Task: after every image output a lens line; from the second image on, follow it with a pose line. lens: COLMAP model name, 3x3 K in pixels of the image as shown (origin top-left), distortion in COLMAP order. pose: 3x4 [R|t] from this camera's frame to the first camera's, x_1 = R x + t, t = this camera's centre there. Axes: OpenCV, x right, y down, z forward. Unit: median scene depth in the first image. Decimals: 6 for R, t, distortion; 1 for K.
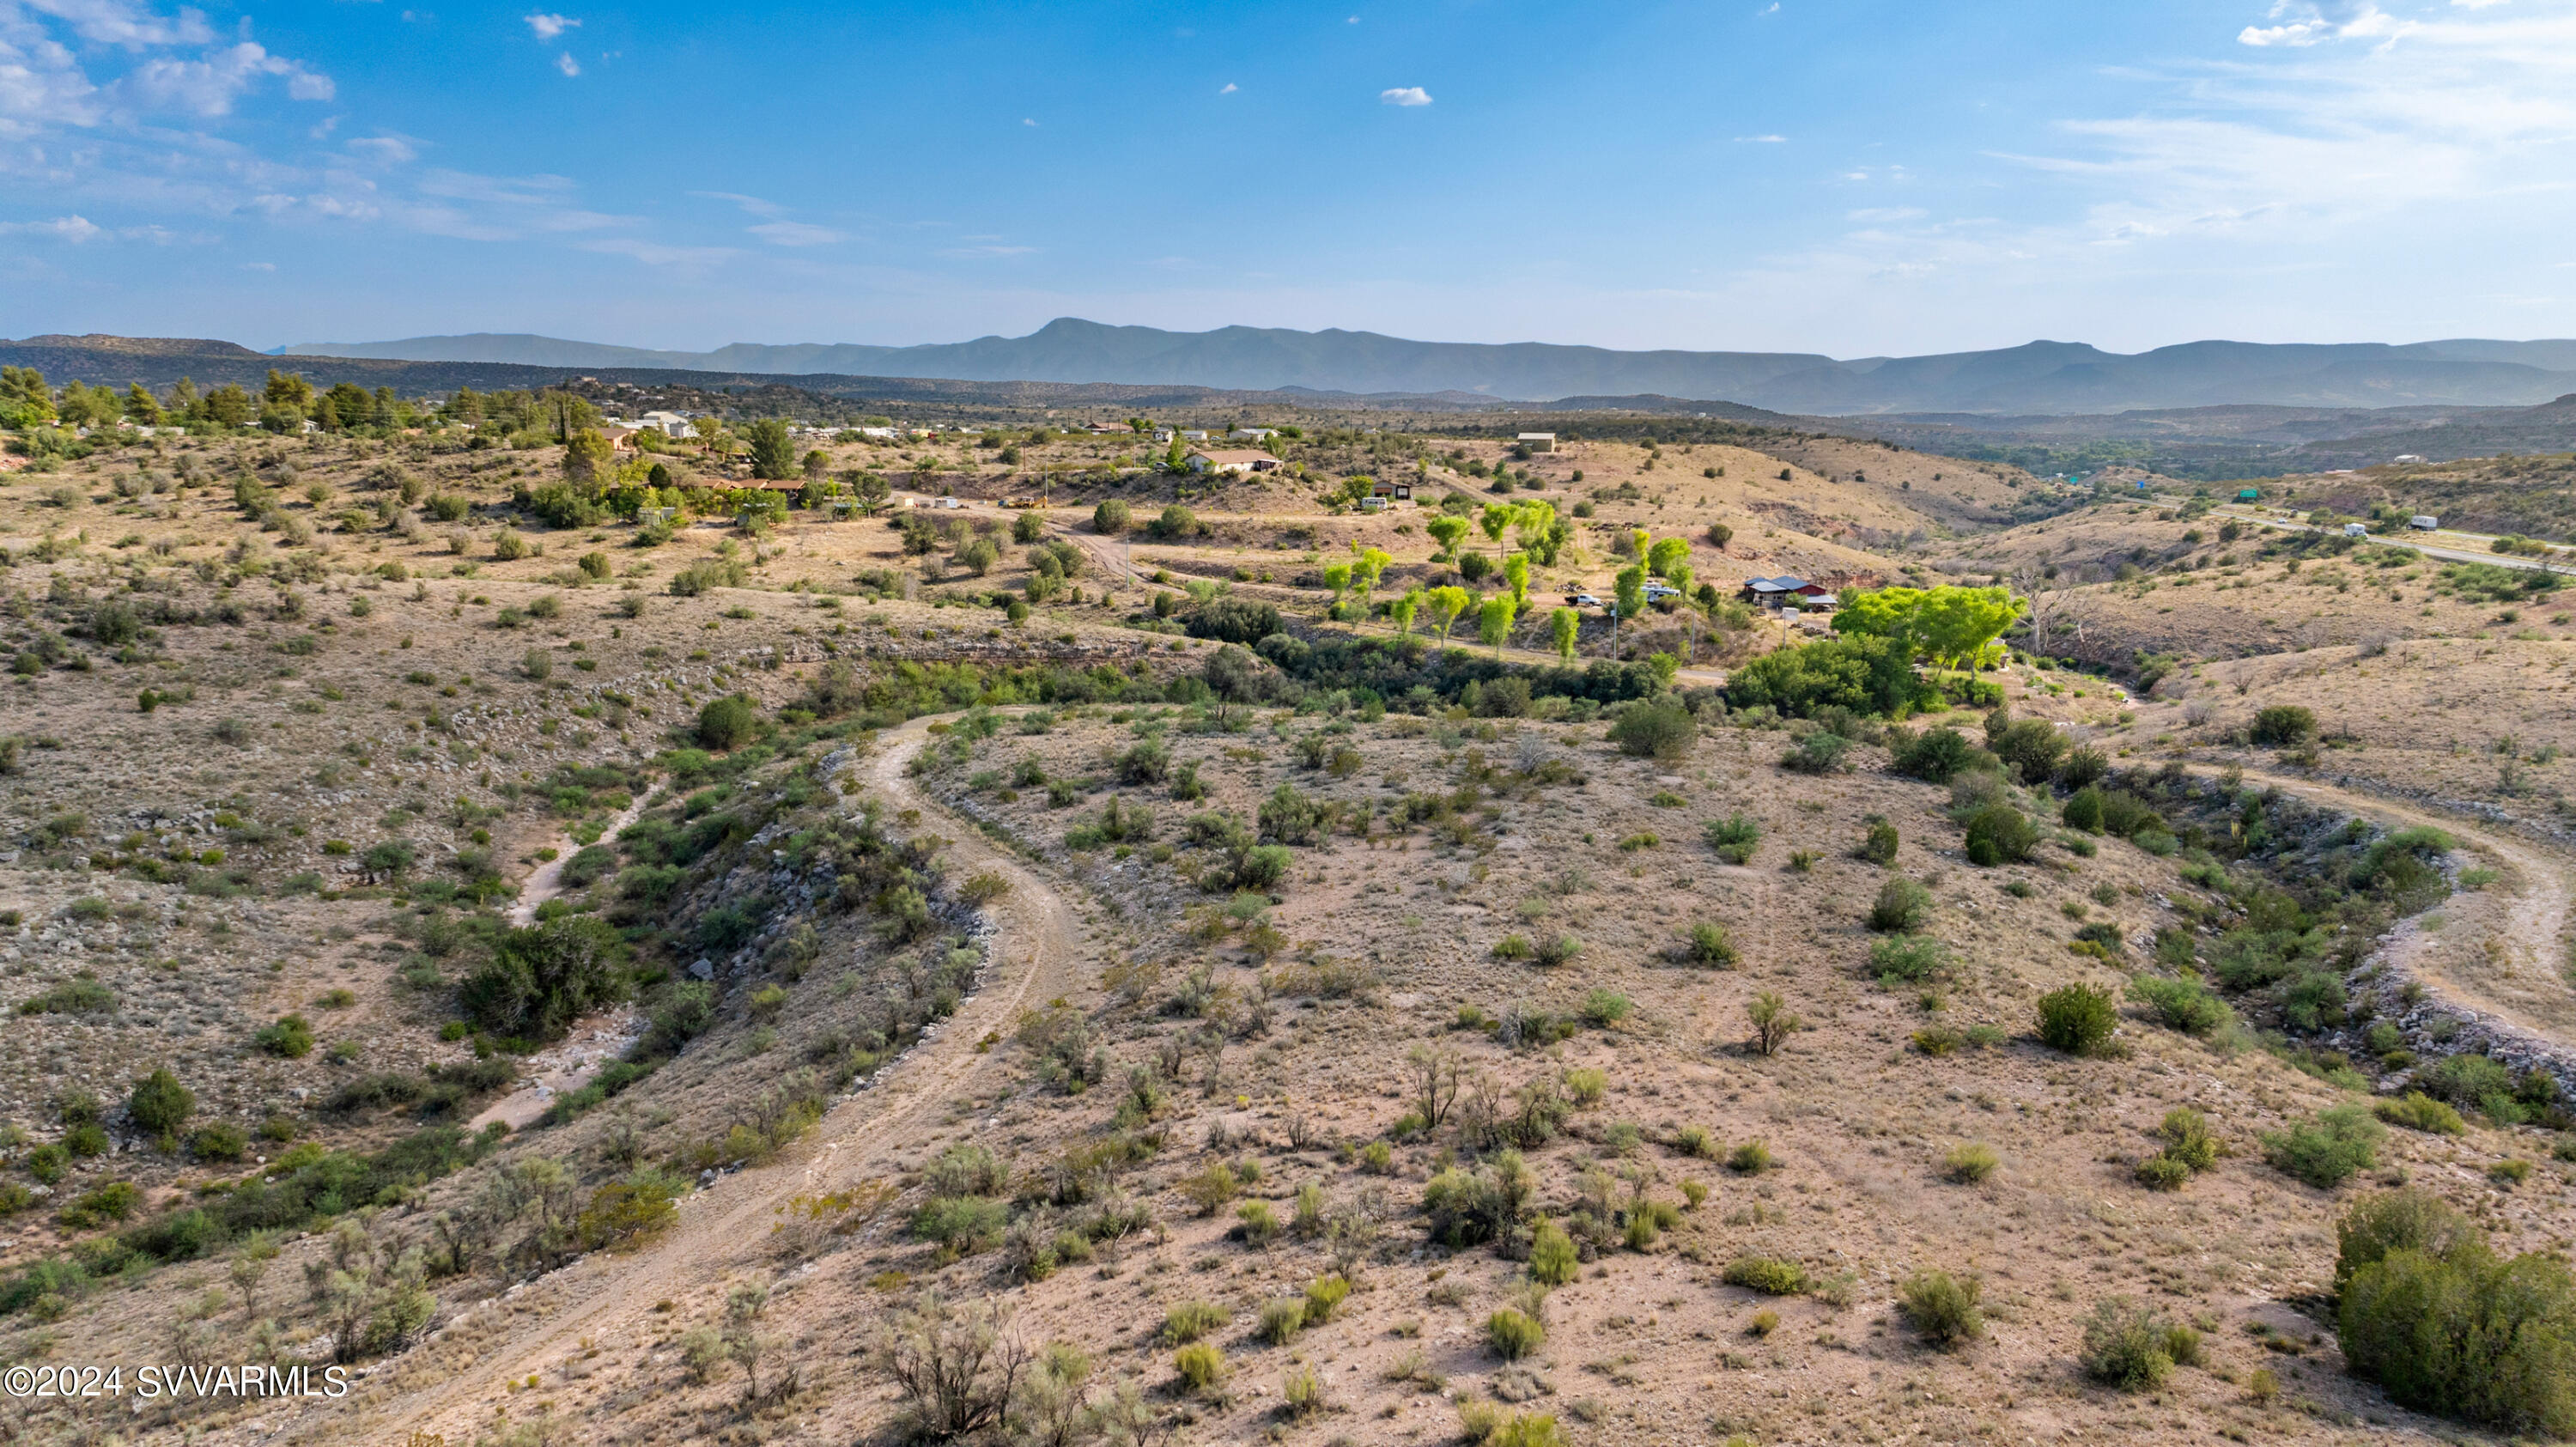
lens RADIAL K [[1798.7, 0, 1303.3], [0, 1798.7, 717.9], [0, 0, 1]] dist [-0.033615, 0.030559]
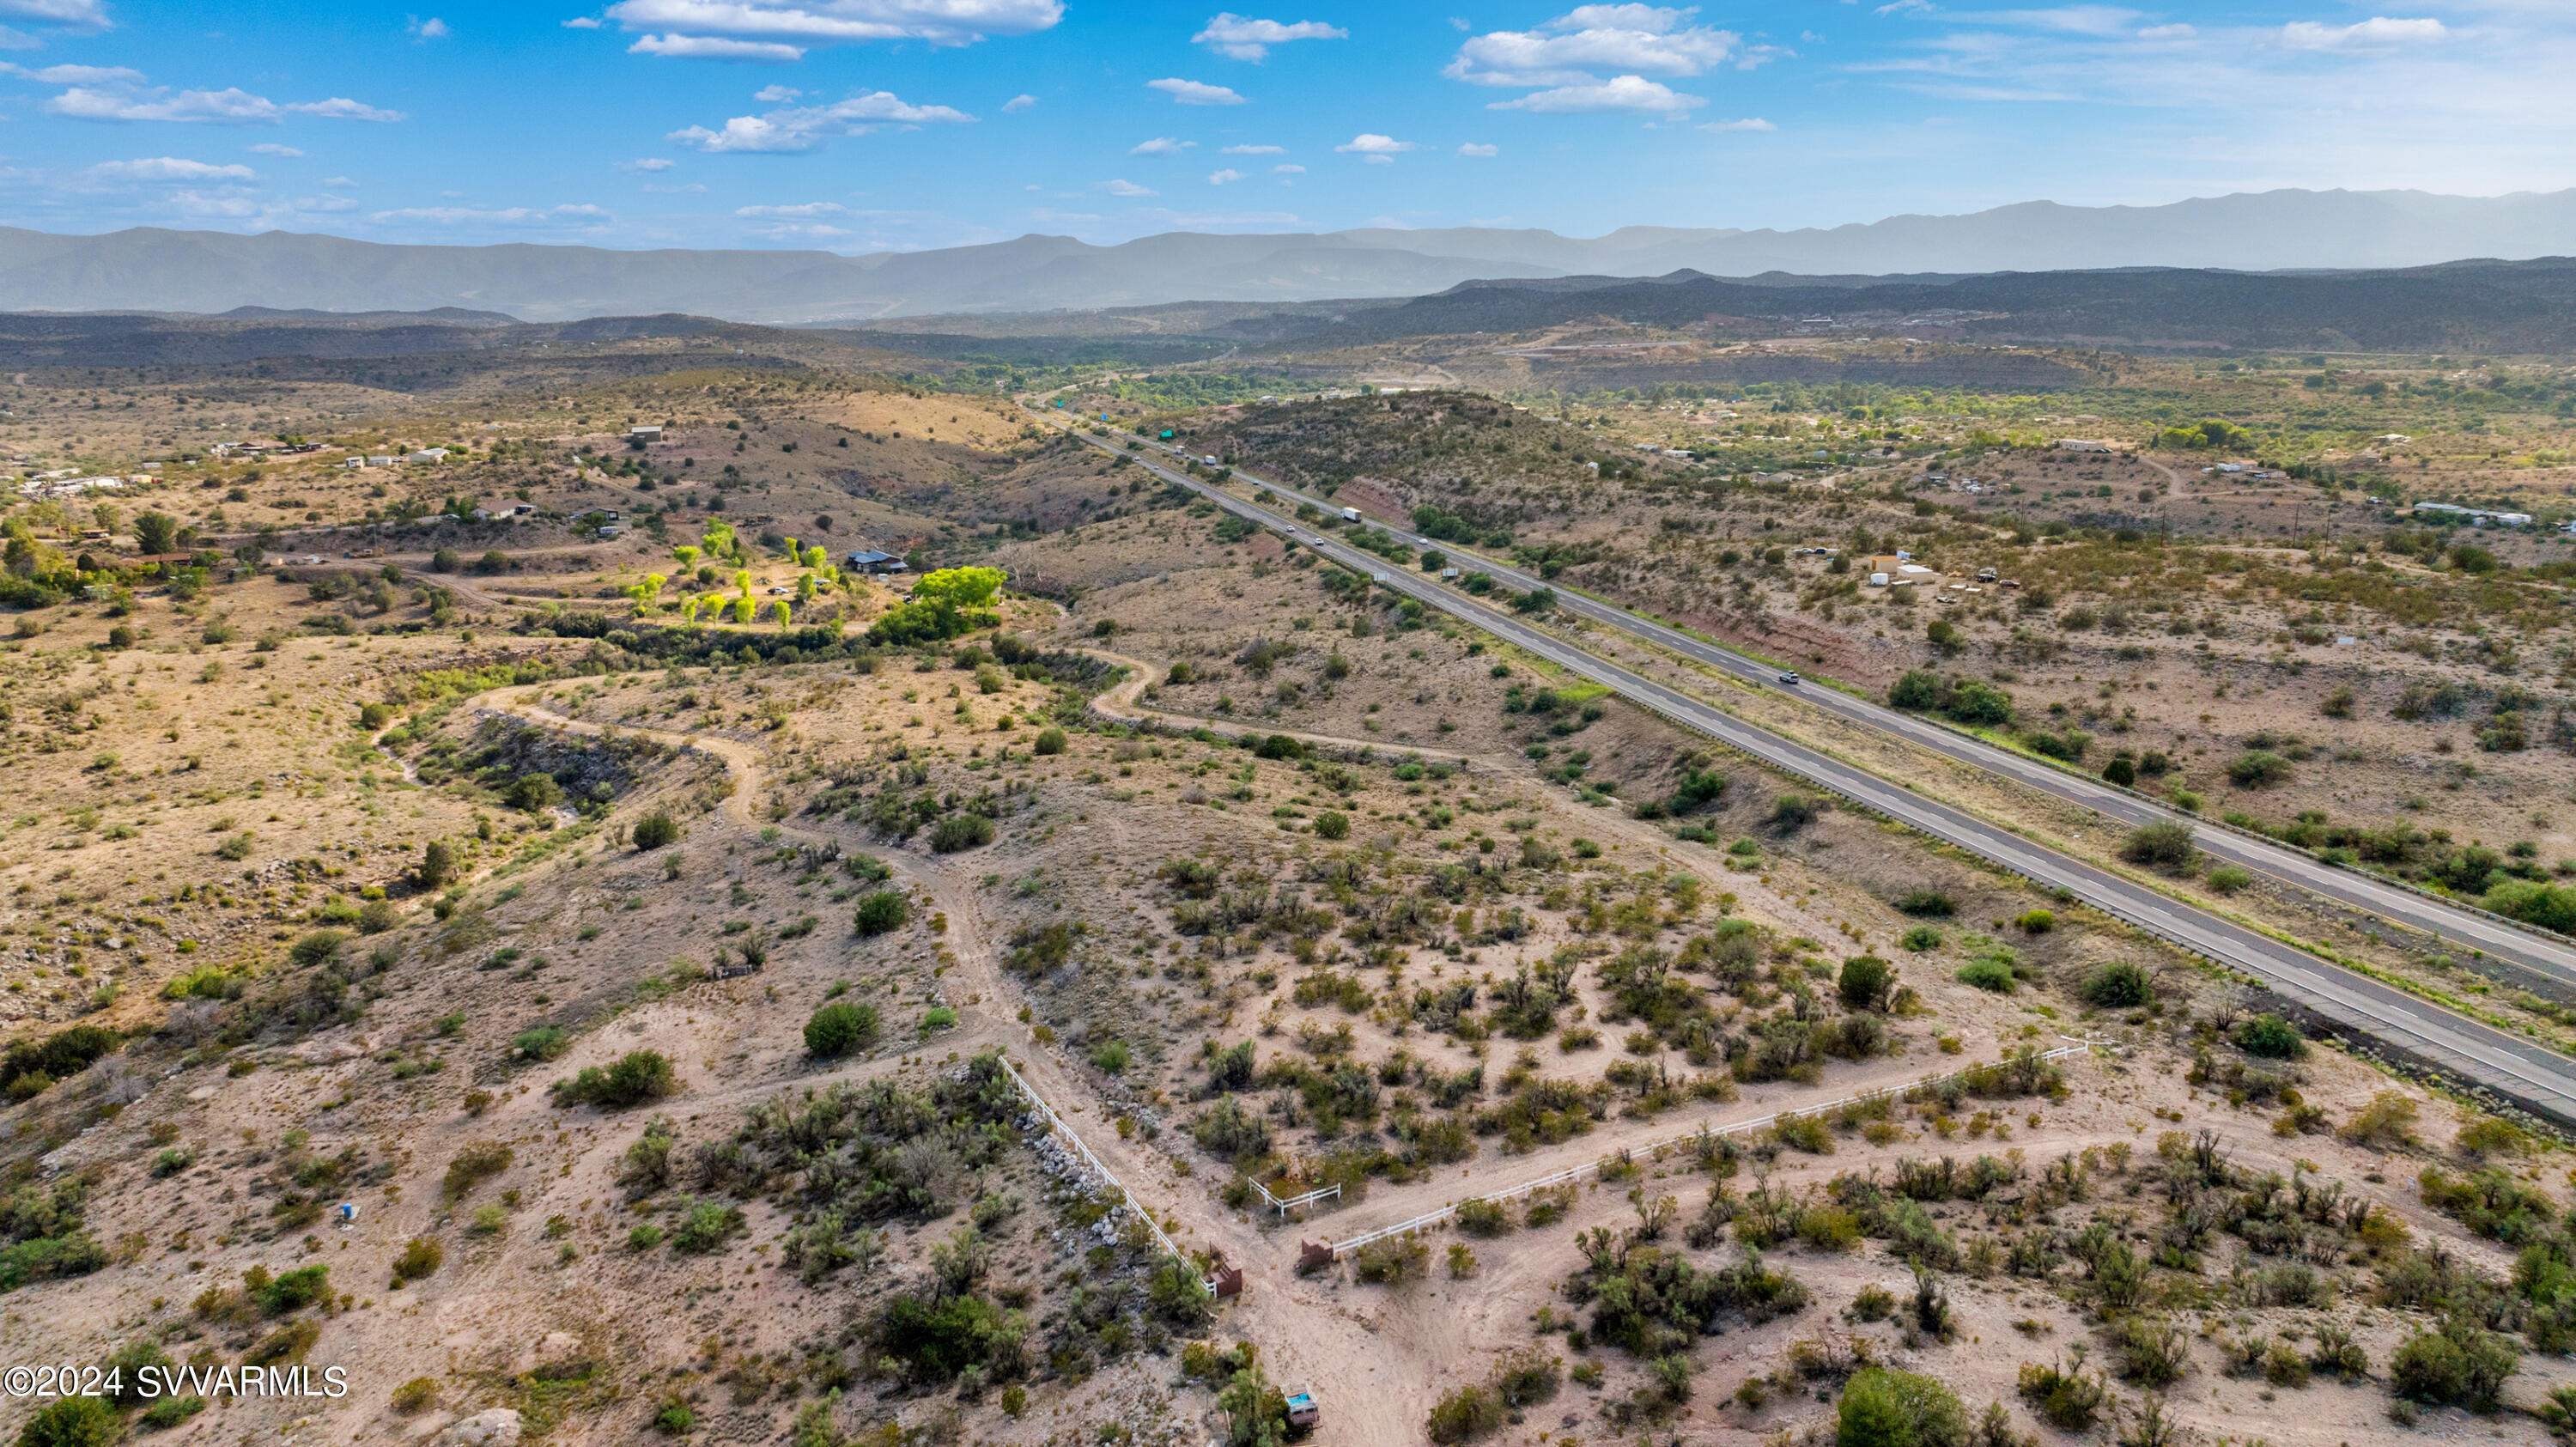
lens RADIAL K [[1808.7, 0, 1315.4], [0, 1808.7, 716.1], [0, 0, 1]] dist [-0.035357, 0.022394]
pose [[0.860922, -0.137279, 0.489864, -0.243000], [0.108723, 0.990306, 0.086443, -0.032493], [-0.496983, -0.021161, 0.867502, -0.725318]]
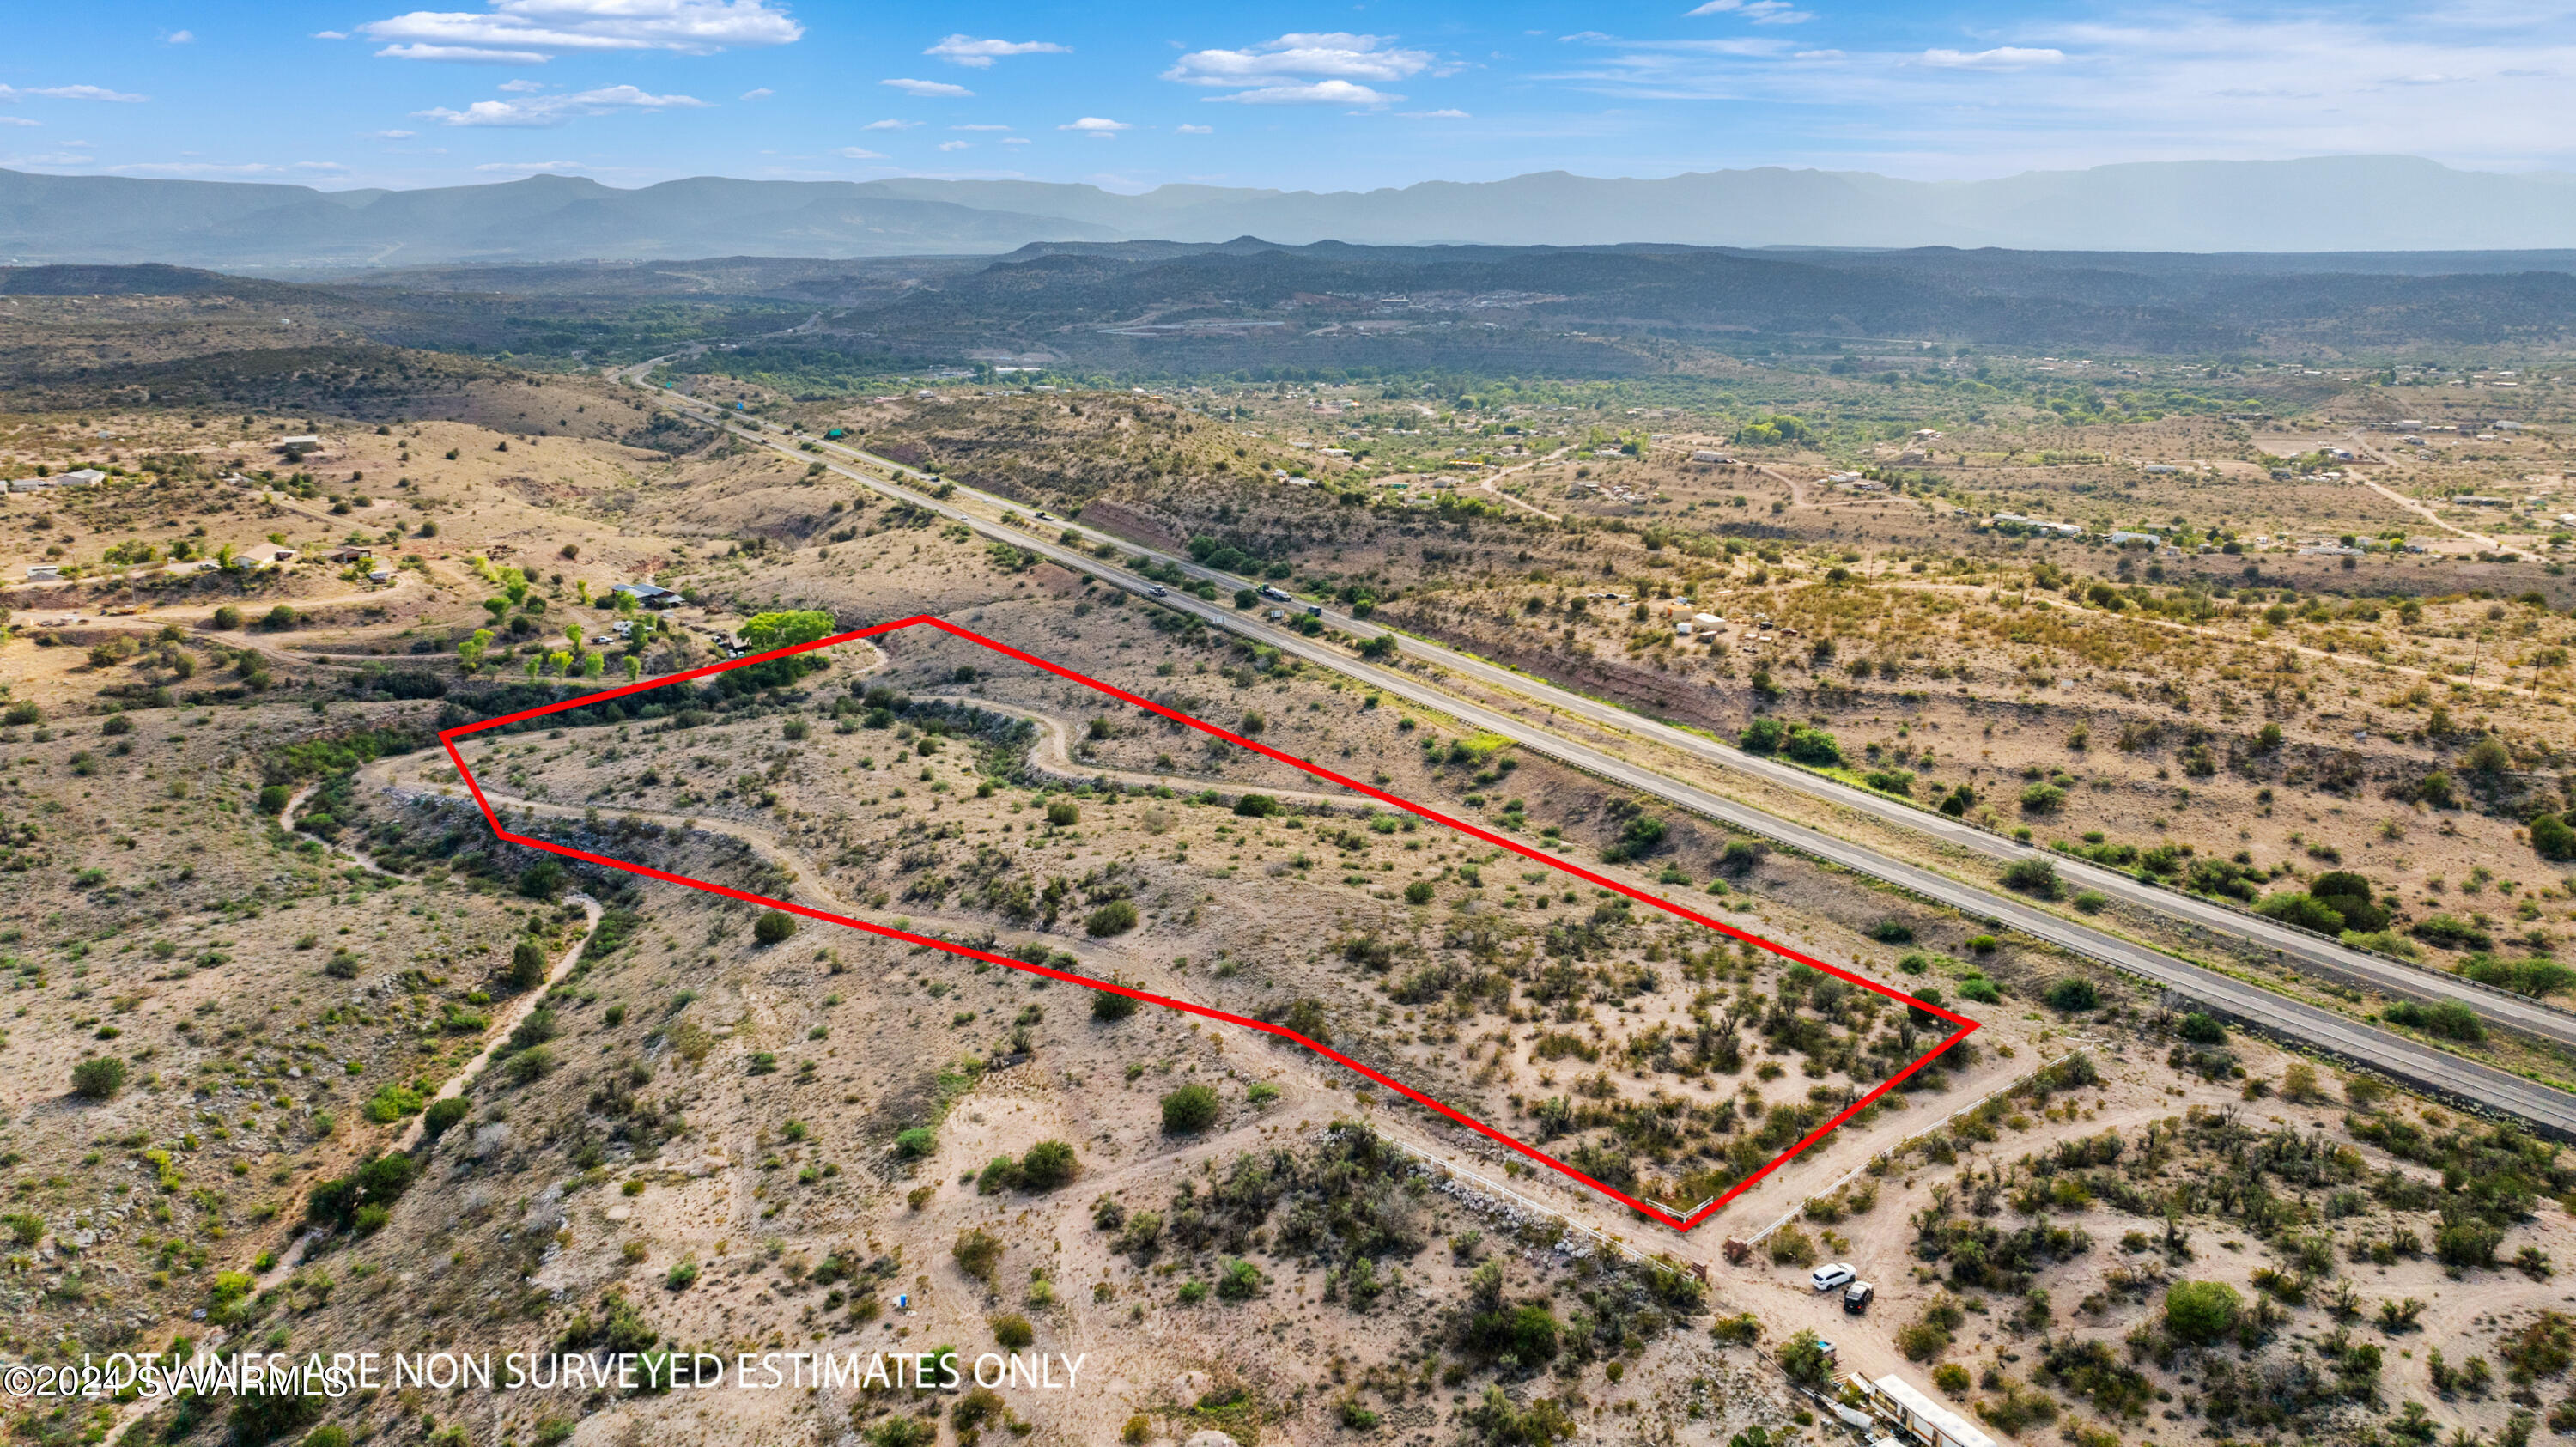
lens RADIAL K [[1808.7, 0, 1315.4], [0, 1808.7, 716.1], [0, 0, 1]] dist [-0.035357, 0.022394]
pose [[0.709885, -0.179663, 0.681017, -0.501875], [0.115407, 0.983521, 0.139169, -0.136003], [-0.694798, -0.020200, 0.718921, -0.703052]]
